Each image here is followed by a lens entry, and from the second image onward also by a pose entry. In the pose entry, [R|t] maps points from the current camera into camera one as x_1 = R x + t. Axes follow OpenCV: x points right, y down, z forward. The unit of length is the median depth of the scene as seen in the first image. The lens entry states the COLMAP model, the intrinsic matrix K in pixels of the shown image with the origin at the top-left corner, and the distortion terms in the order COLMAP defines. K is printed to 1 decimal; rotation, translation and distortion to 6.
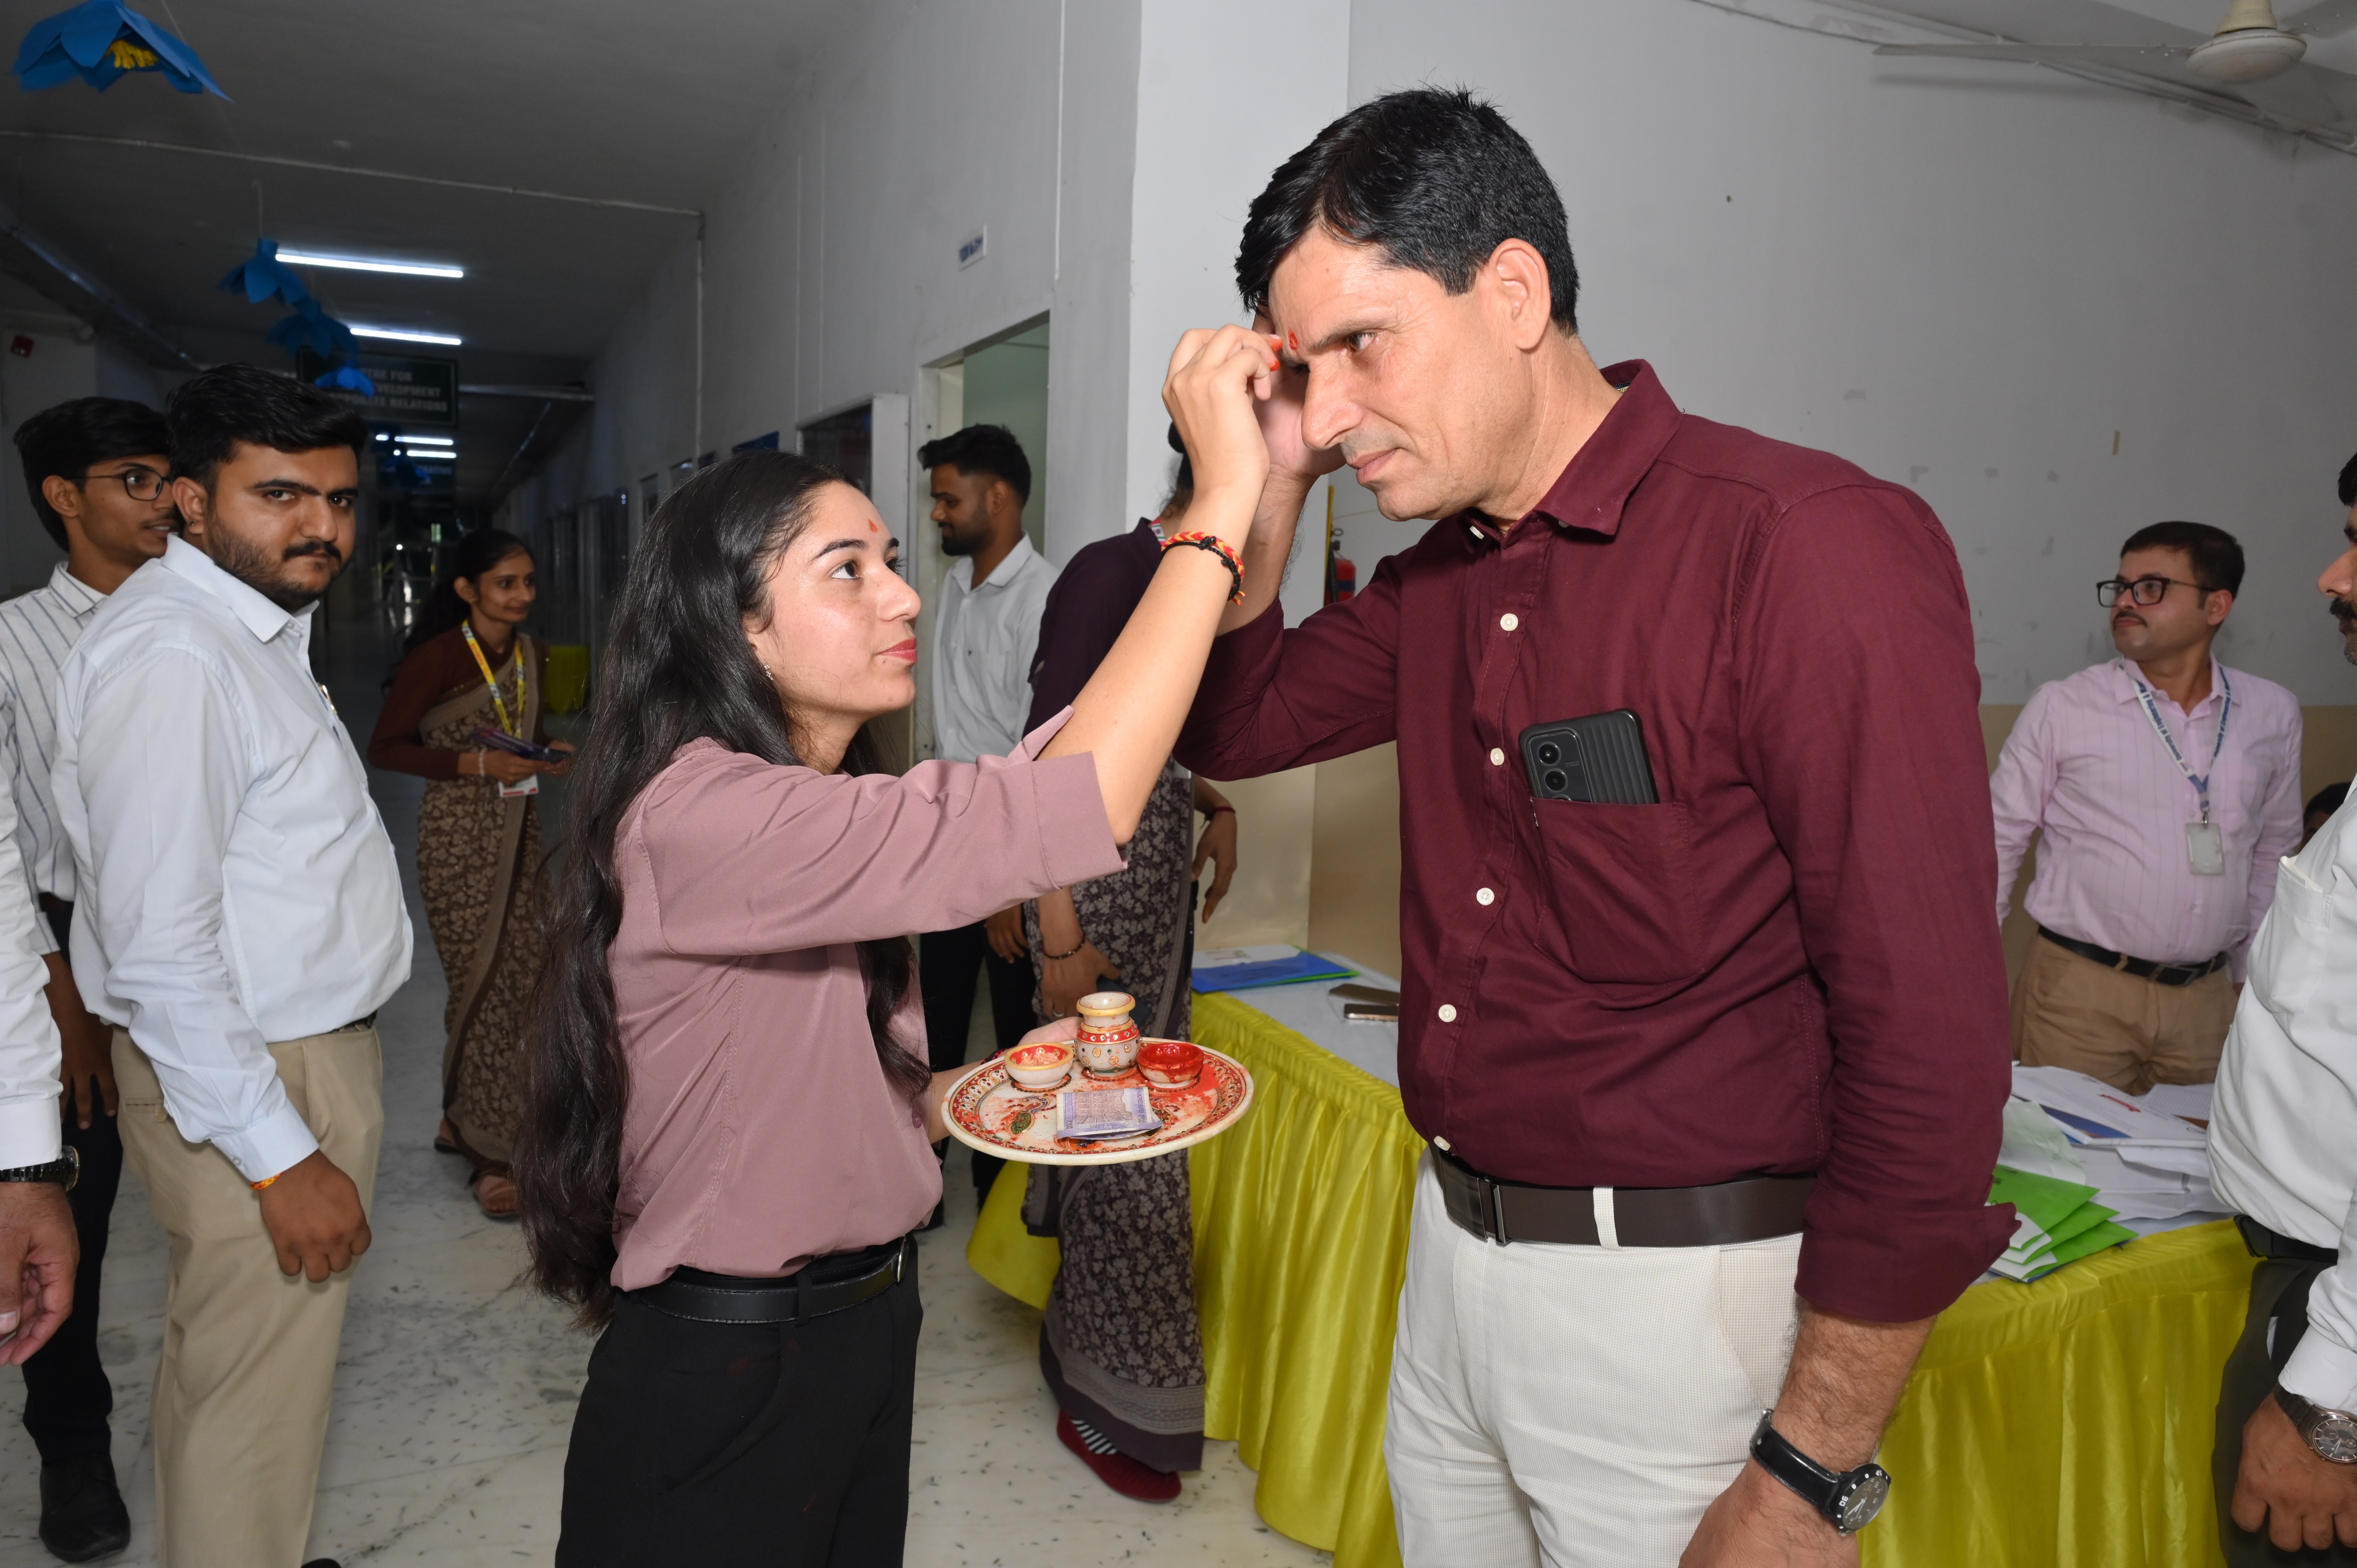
lens RADIAL K [[1569.4, 0, 1192.7], [0, 1569.4, 786.2], [0, 0, 1]] dist [0.000514, -0.003307]
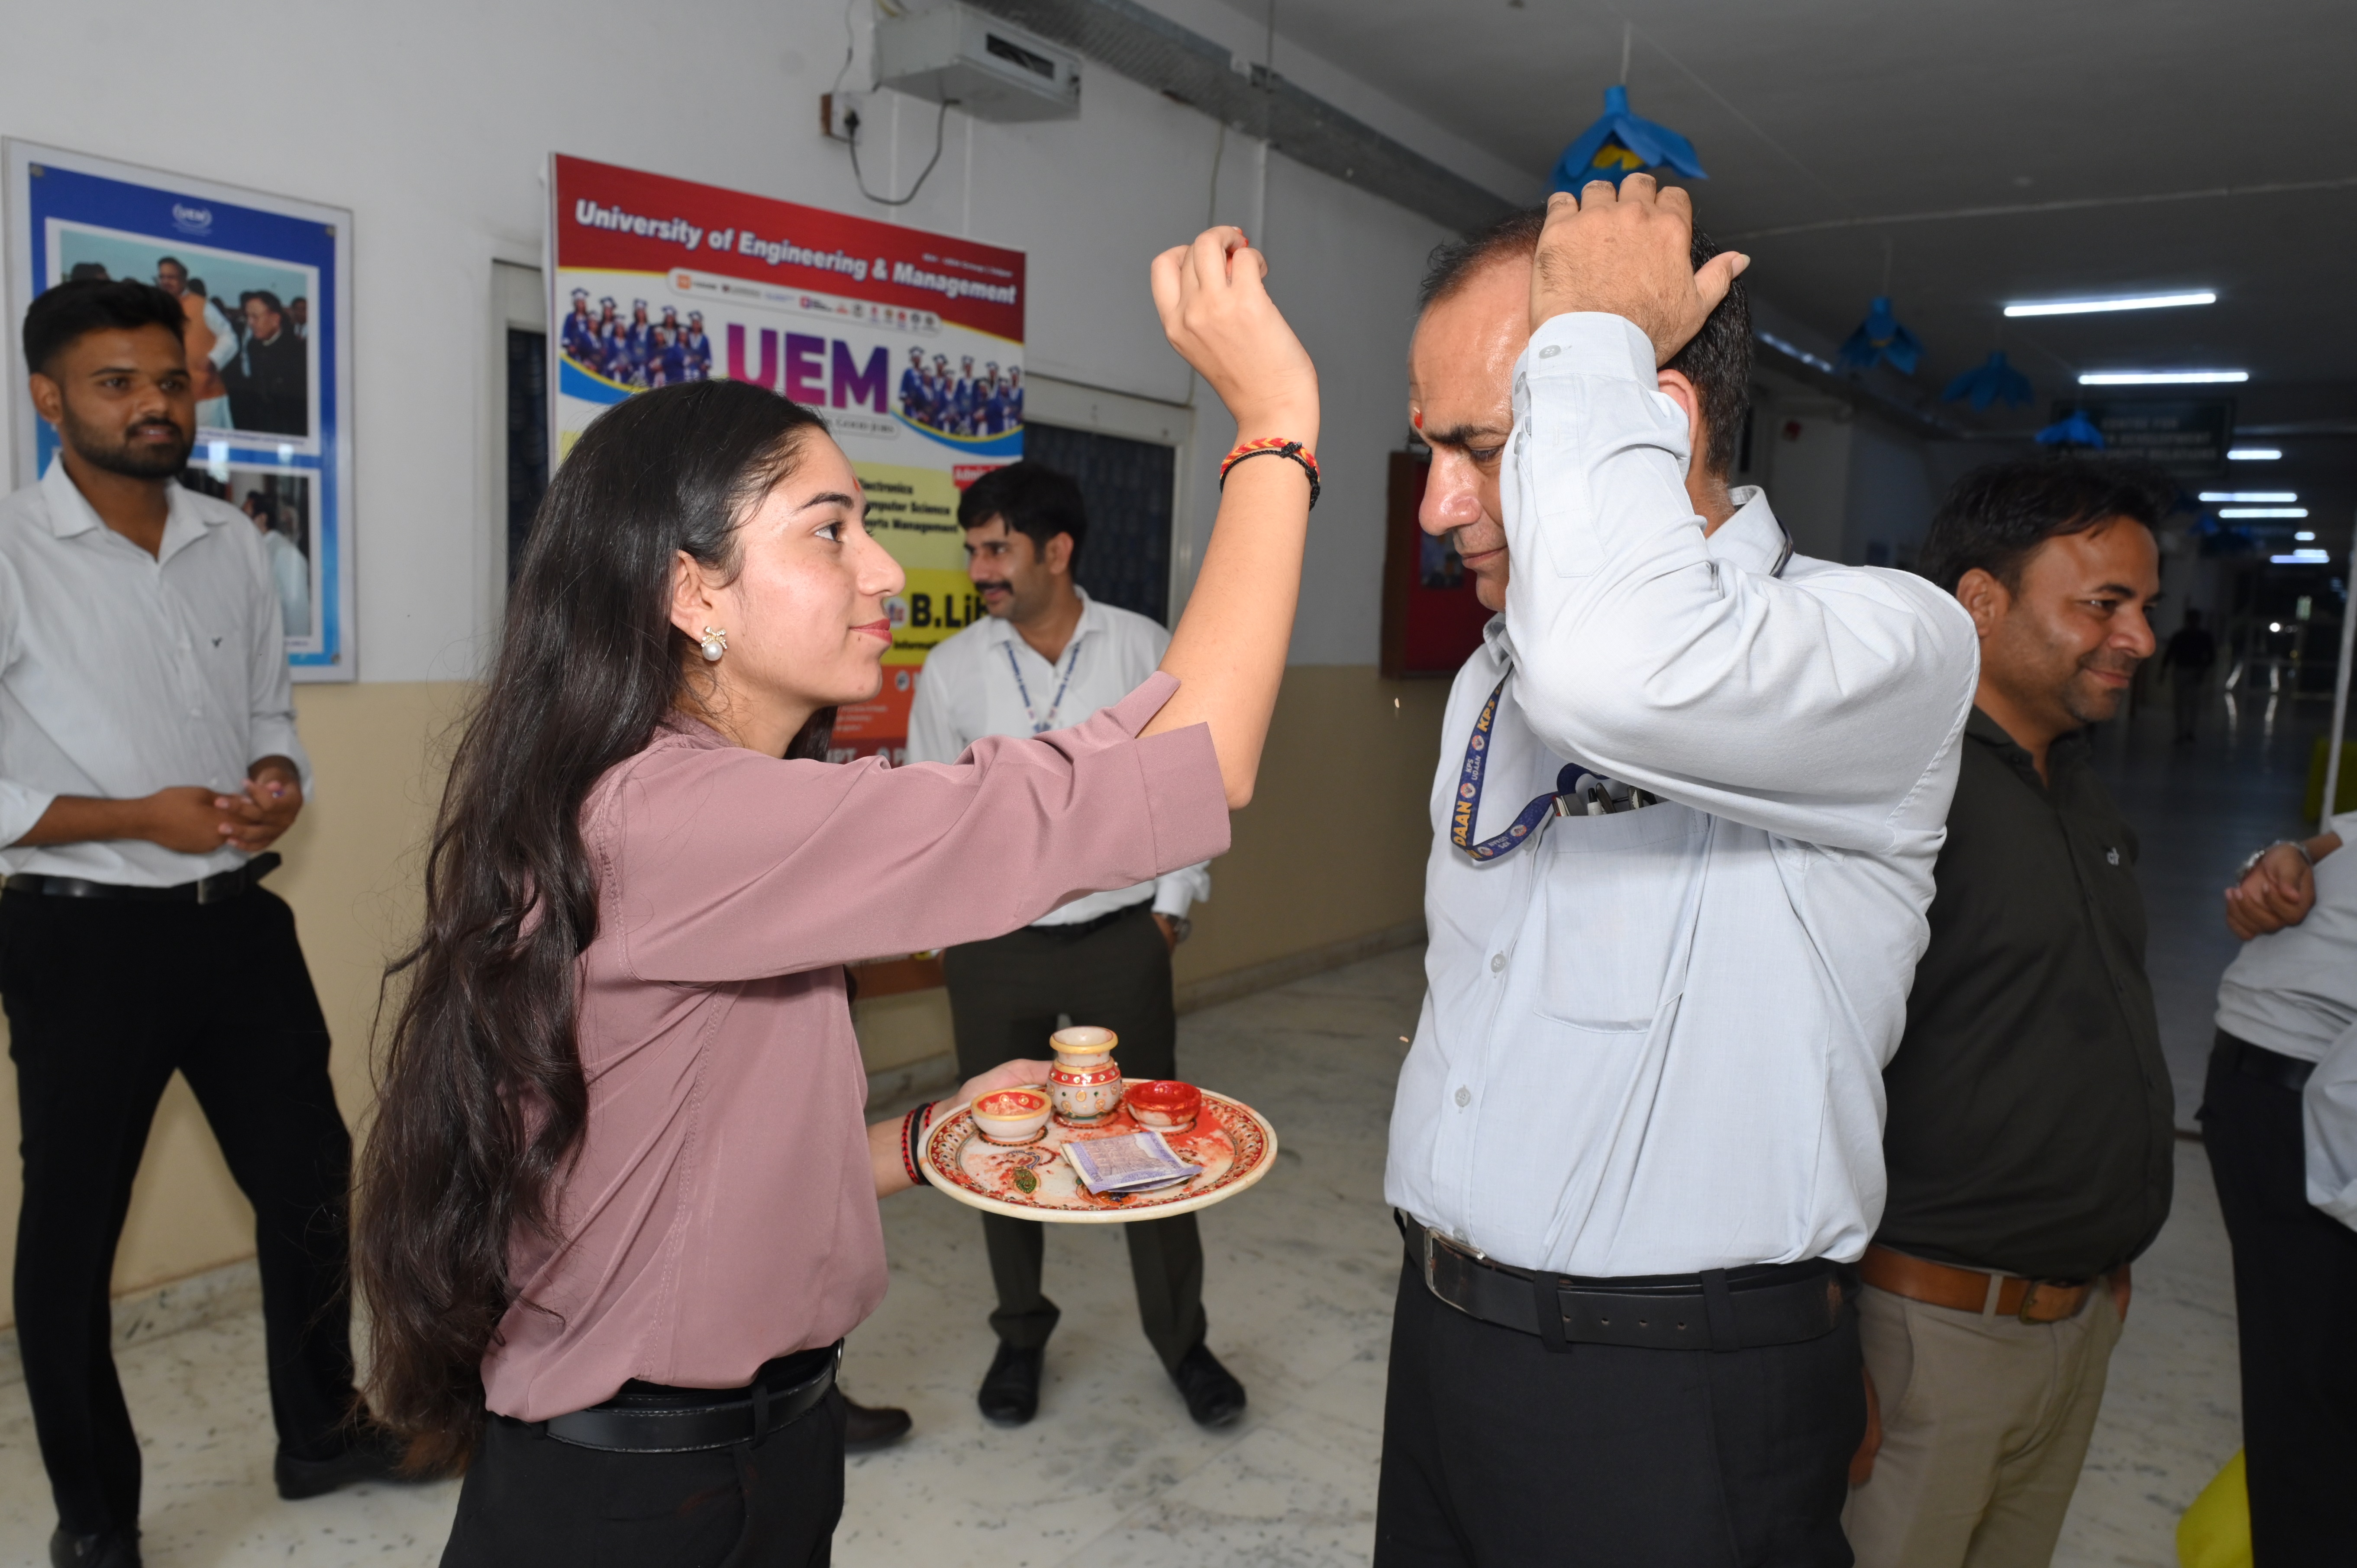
lens RADIAL K [[1778.7, 0, 1169.9], [0, 1778.7, 783.7], [0, 0, 1]] dist [0.002000, -0.001288]
pose [[0.514281, 0.074154, -0.854410, 0.112249], [-0.128615, 0.991657, 0.008650, 0.002018], [0.847923, 0.105441, 0.519528, 0.049445]]
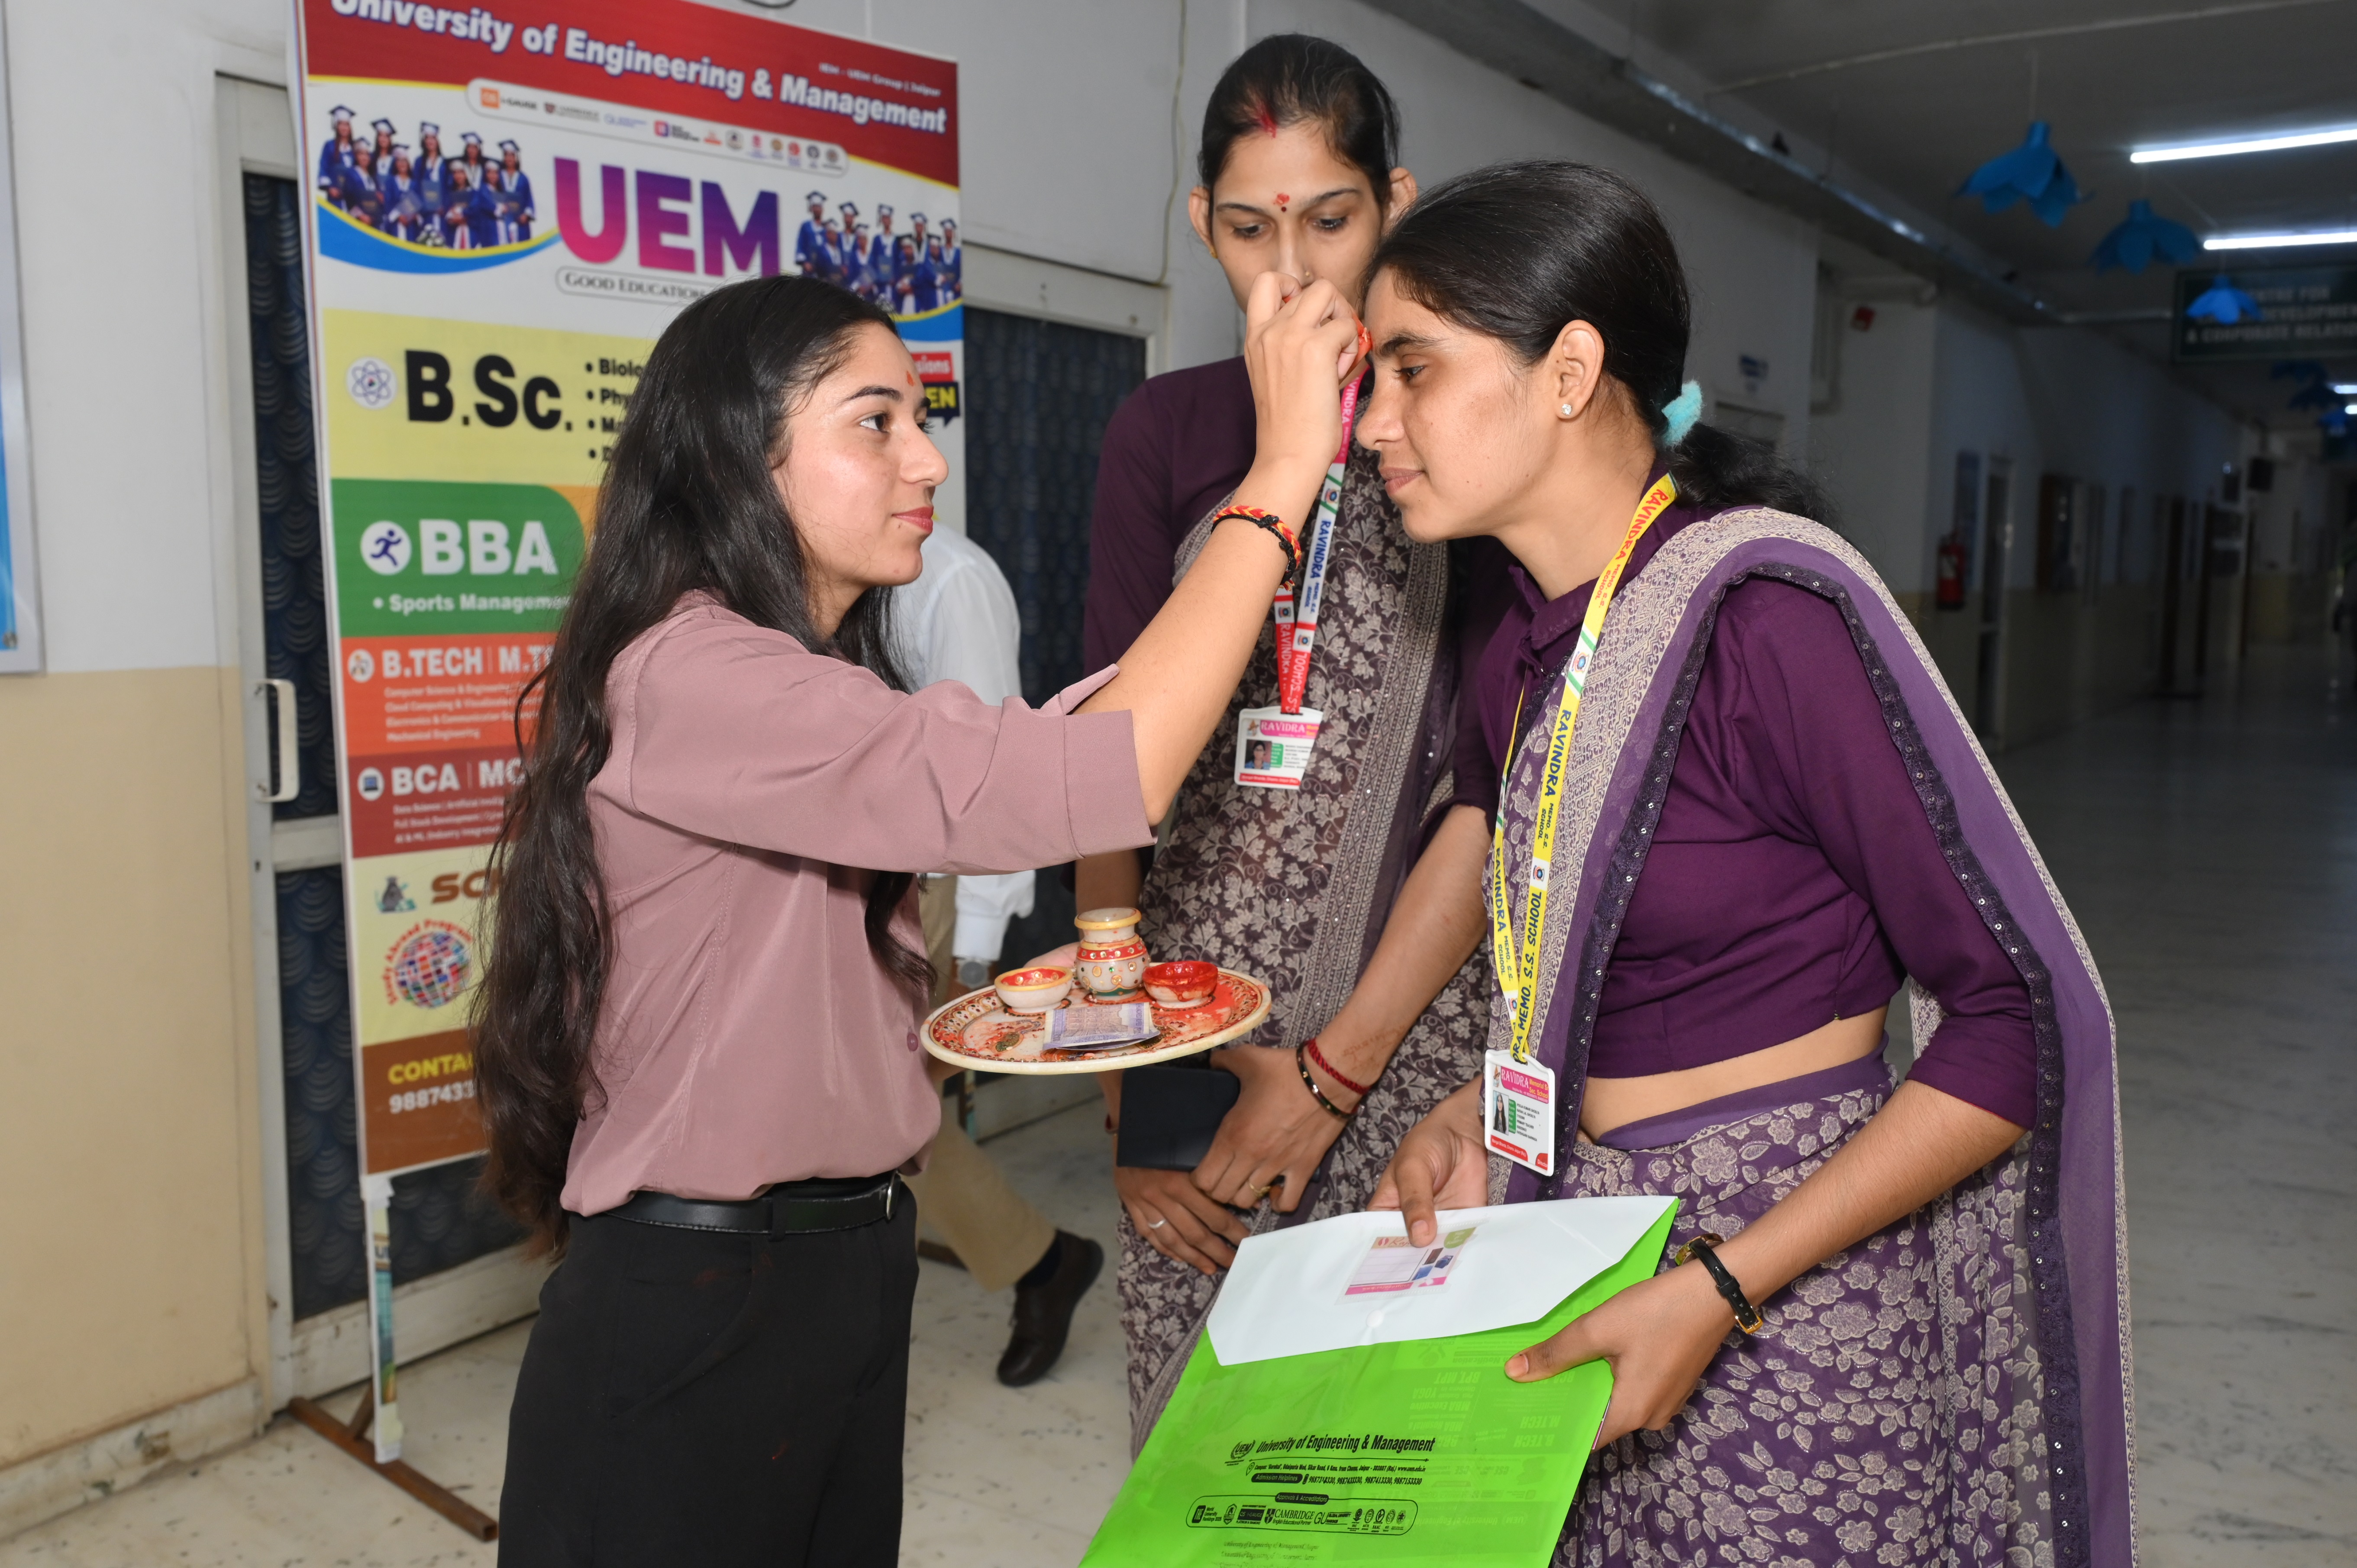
lens RADIAL K [[2087.2, 0, 1168.3], [0, 2087.2, 795.6], [0, 0, 1]] dist [0.022081, -0.006894]
pose [[0.545722, 0.059670, -0.835839, 0.045524], [-0.089389, 0.995915, 0.012735, 0.005770], [0.833185, 0.067766, 0.548827, 0.068556]]
